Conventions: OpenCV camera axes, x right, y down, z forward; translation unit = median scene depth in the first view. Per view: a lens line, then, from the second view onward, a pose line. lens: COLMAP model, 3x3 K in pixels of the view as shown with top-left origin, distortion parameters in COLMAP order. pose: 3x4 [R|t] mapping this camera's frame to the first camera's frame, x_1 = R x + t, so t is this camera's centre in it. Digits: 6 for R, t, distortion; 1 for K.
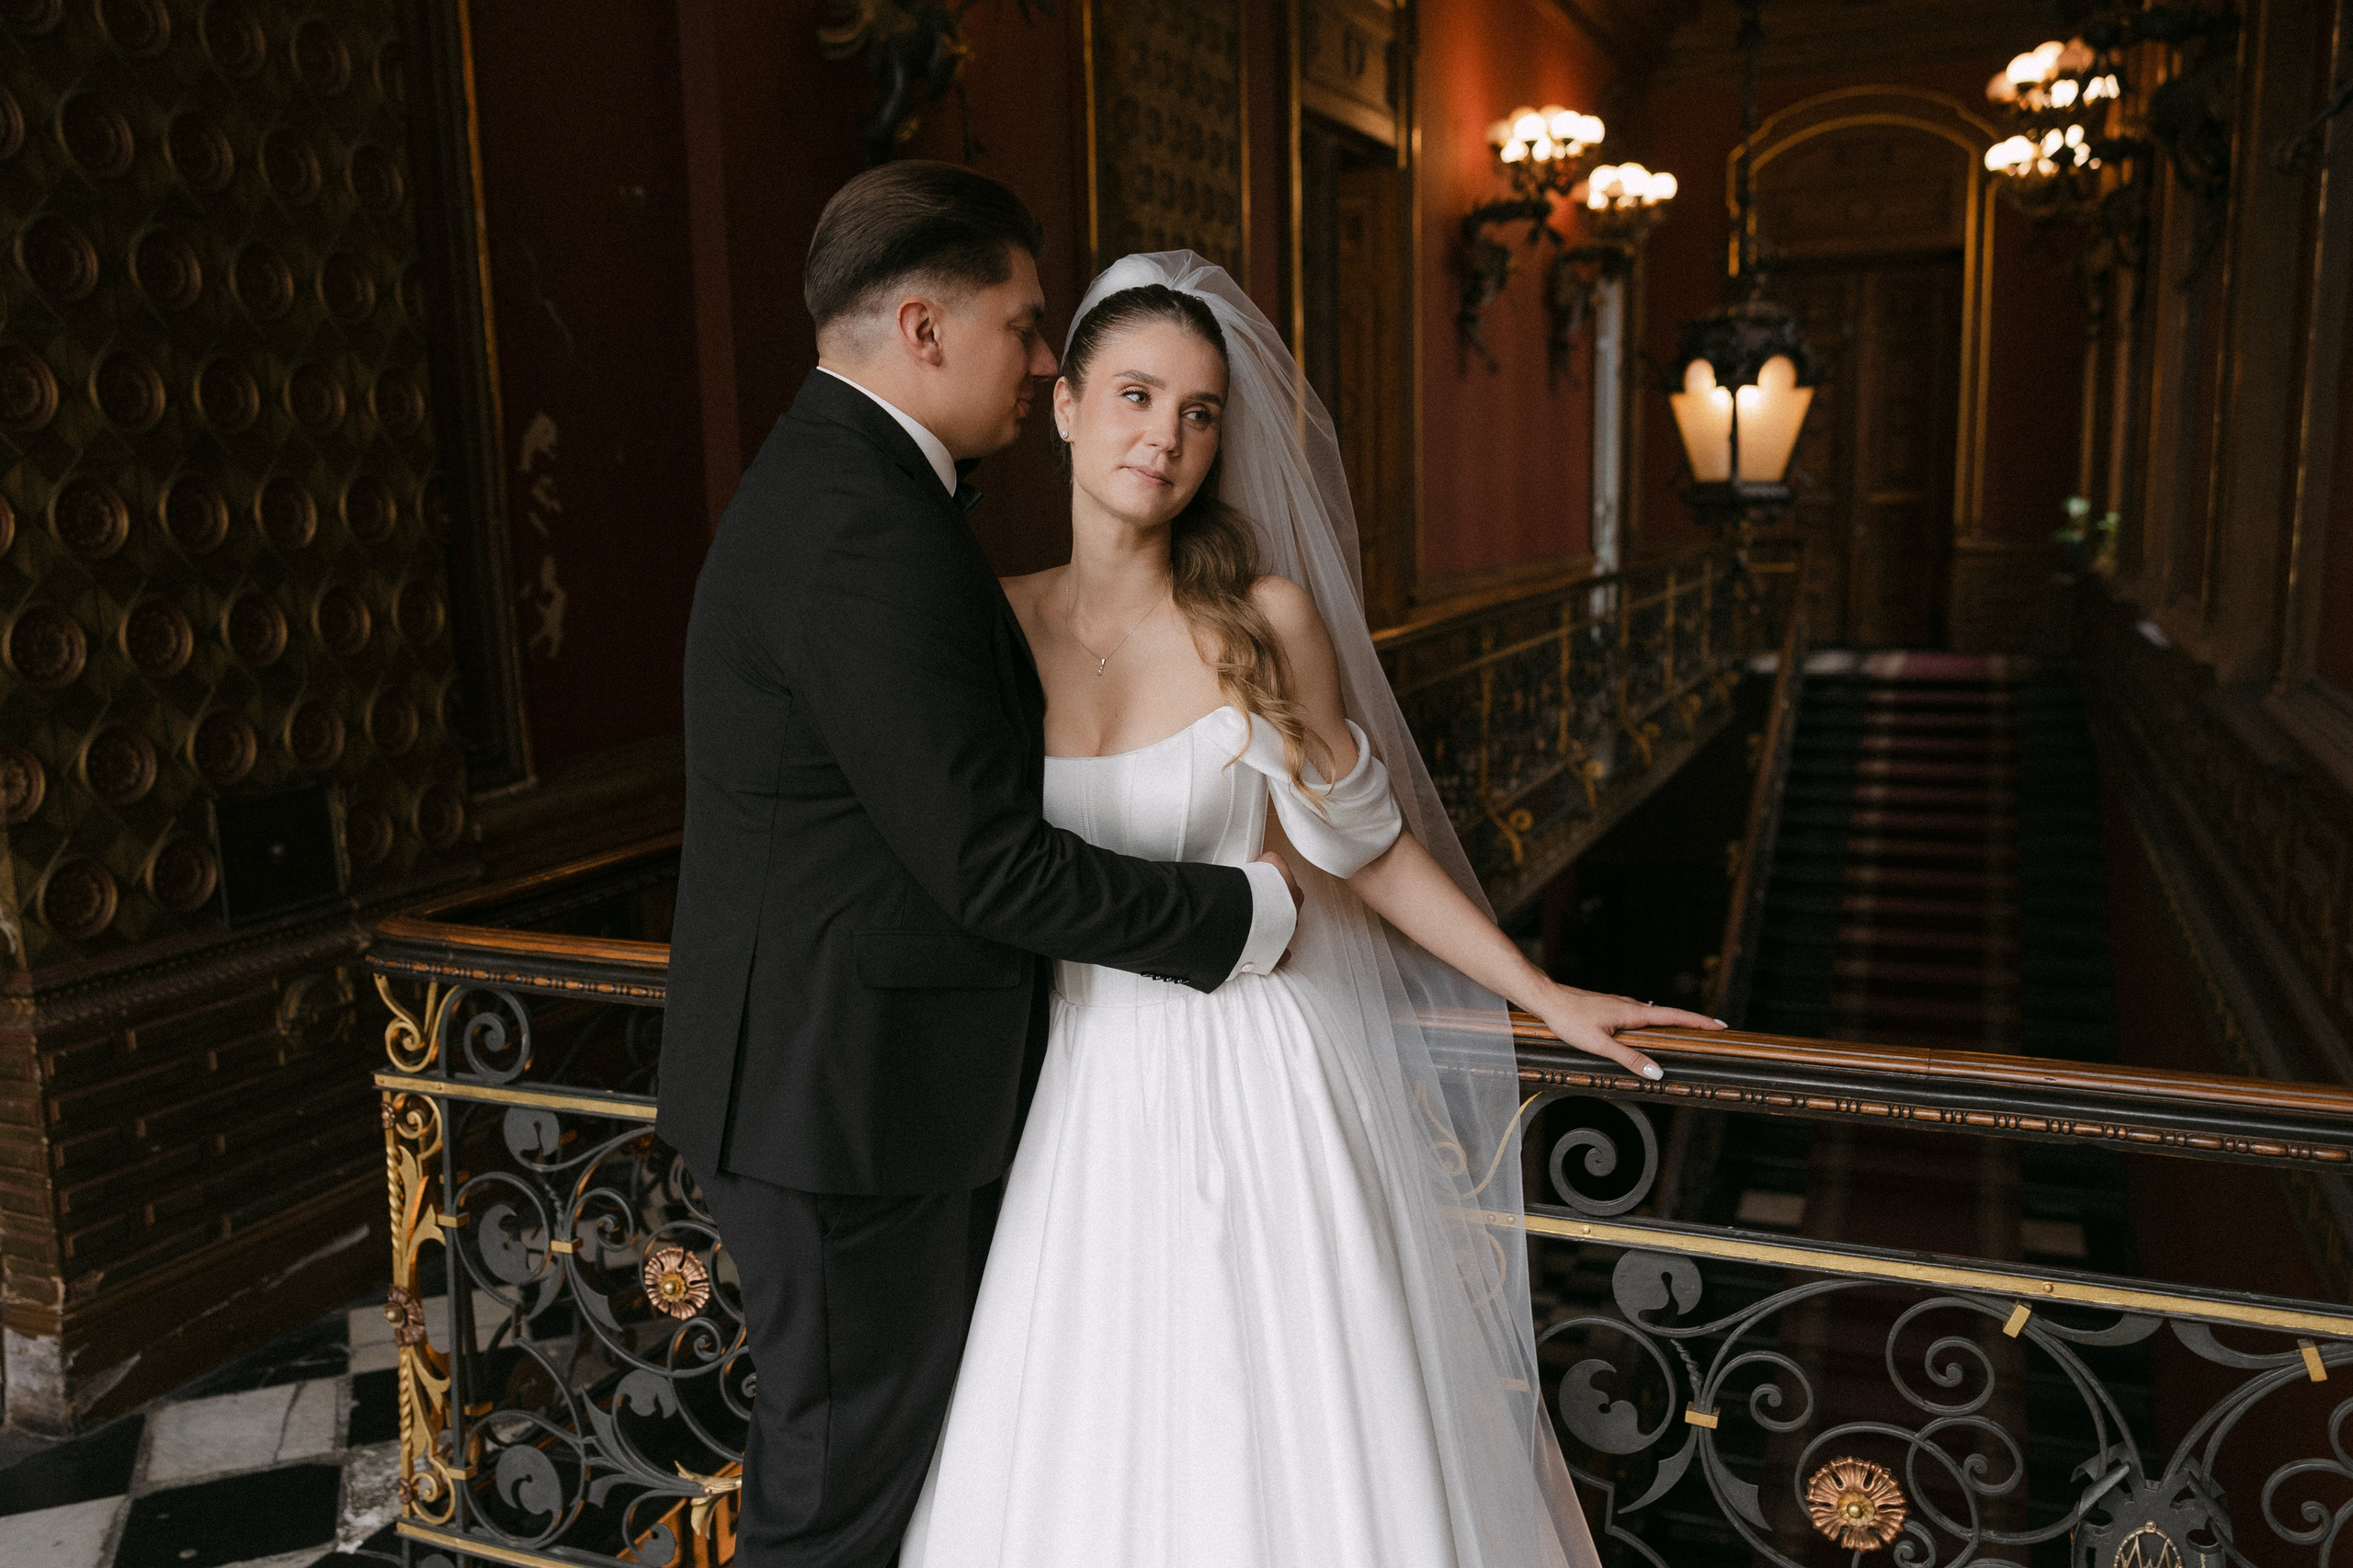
lens RADIAL K [[1894.4, 0, 1166.1], [0, 1894.4, 836.8], [0, 0, 1]] dist [0.007132, -0.000437]
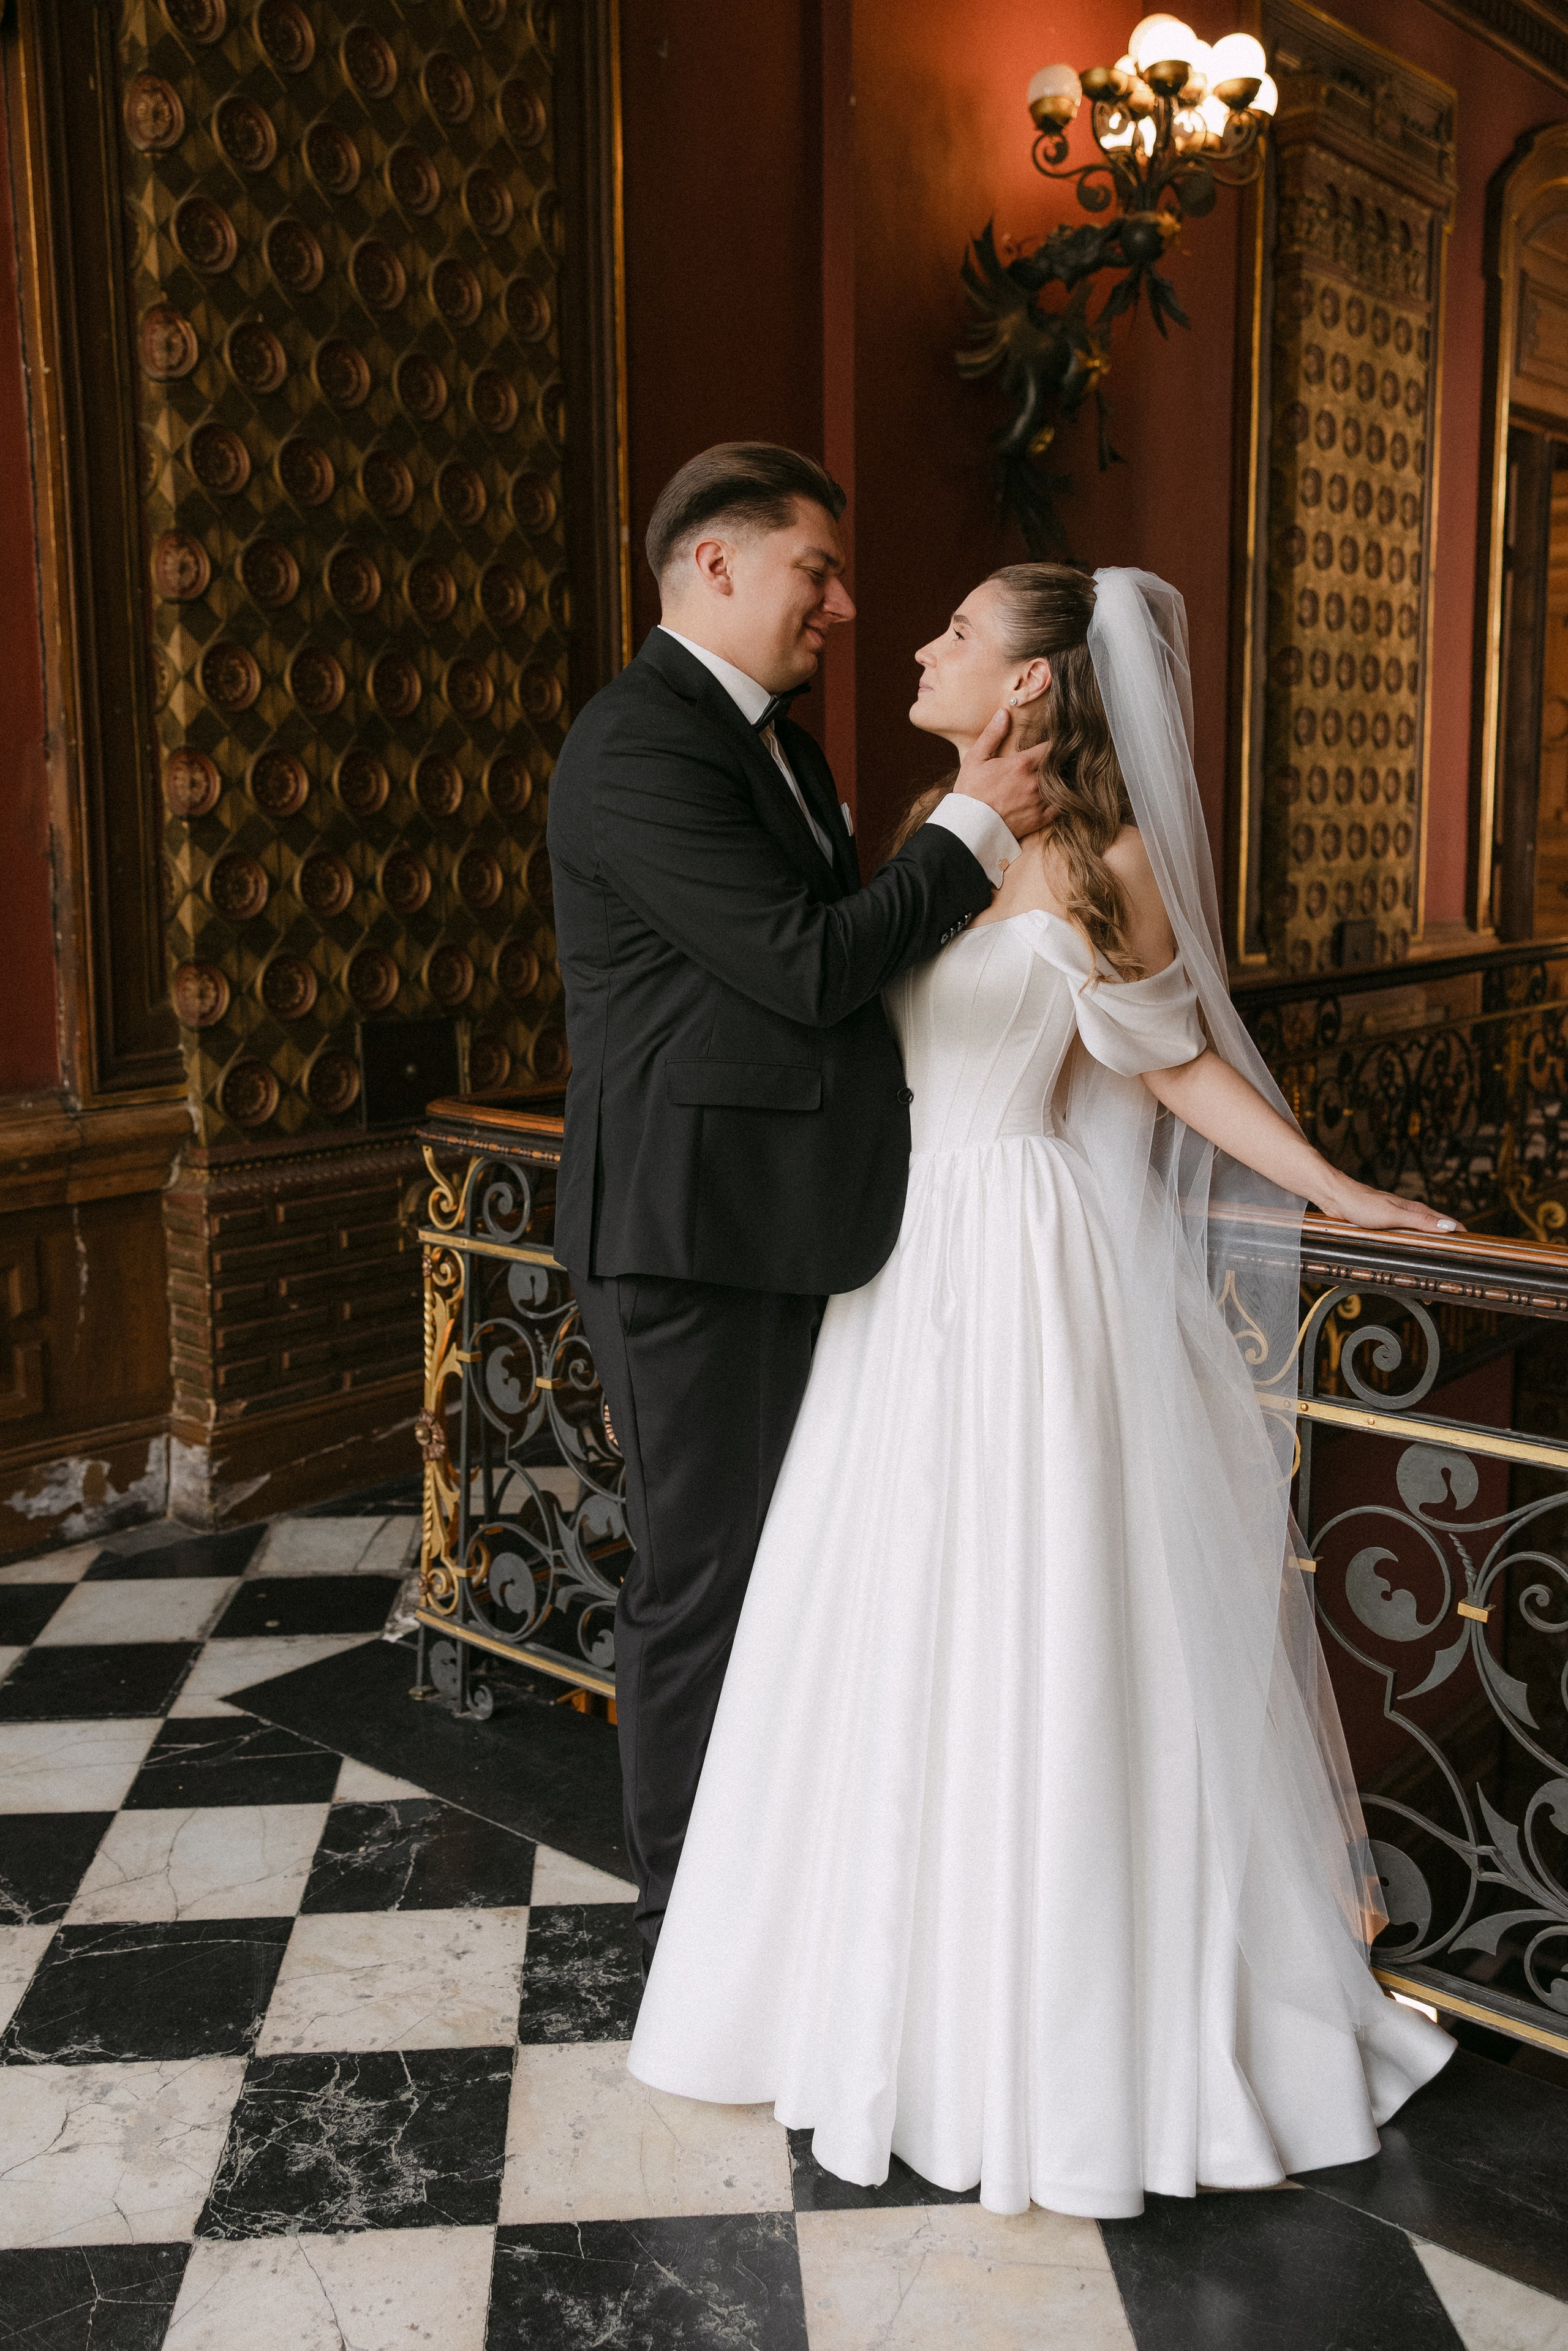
lens RADIAL K [[1892.7, 0, 788.2], [0, 1892.7, 1101.6], [0, 0, 1]] dist [0.007132, -0.000437]
pose [[0.954624, 0.055215, -0.292652, 0.117290], [-0.062930, 0.997873, -0.017007, 0.037551], [0.291091, 0.034651, 0.956068, -0.064221]]
